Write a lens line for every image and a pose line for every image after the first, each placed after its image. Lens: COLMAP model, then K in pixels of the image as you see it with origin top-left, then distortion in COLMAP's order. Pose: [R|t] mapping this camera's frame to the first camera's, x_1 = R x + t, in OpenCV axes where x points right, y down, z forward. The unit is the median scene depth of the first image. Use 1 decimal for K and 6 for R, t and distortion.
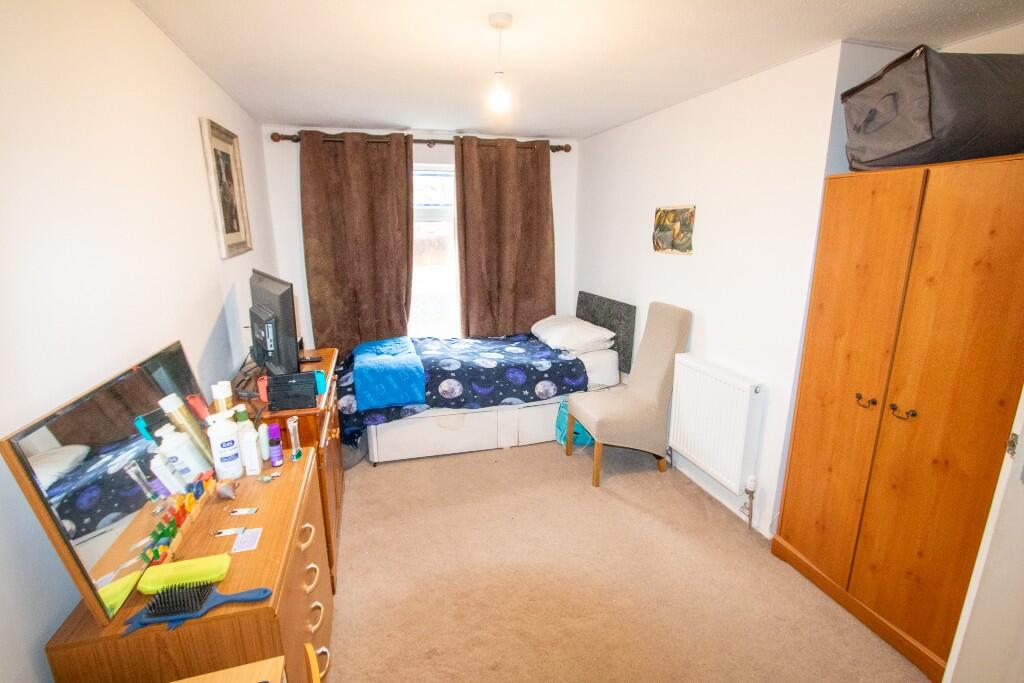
lens RADIAL K [[473.9, 0, 510.4], [0, 473.9, 341.5], [0, 0, 1]] dist [-0.020724, 0.001983]
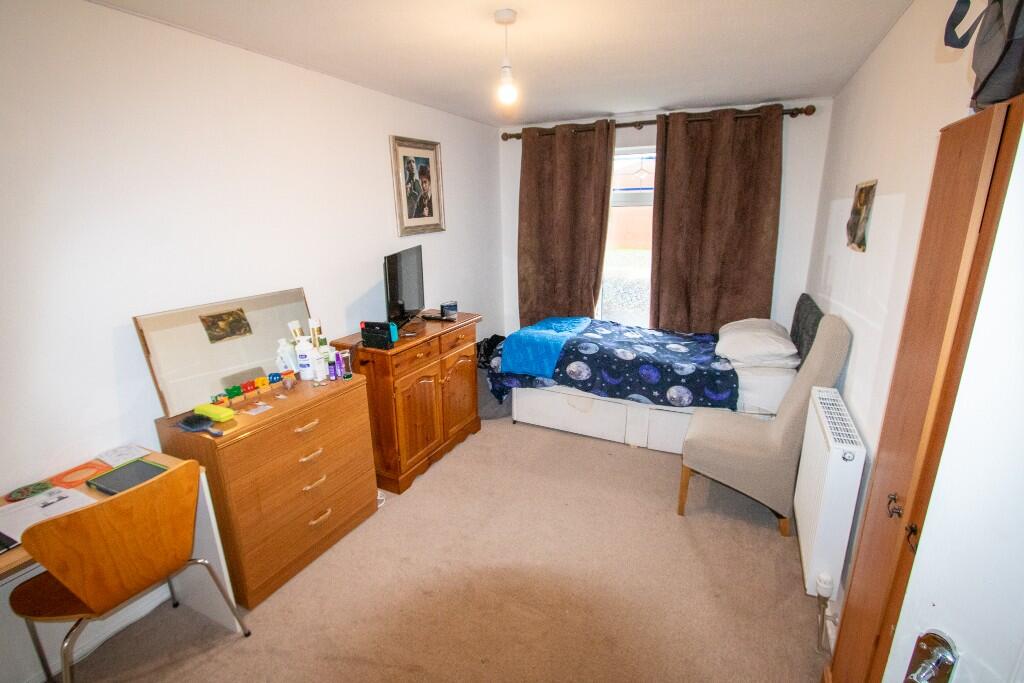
lens RADIAL K [[473.9, 0, 511.7], [0, 473.9, 341.6], [0, 0, 1]] dist [-0.020724, 0.001983]
pose [[0.742207, 0.172332, -0.647634, 0.390216], [-0.149584, 0.984592, 0.090568, -0.031688], [0.653263, 0.029655, 0.756550, 0.116670]]
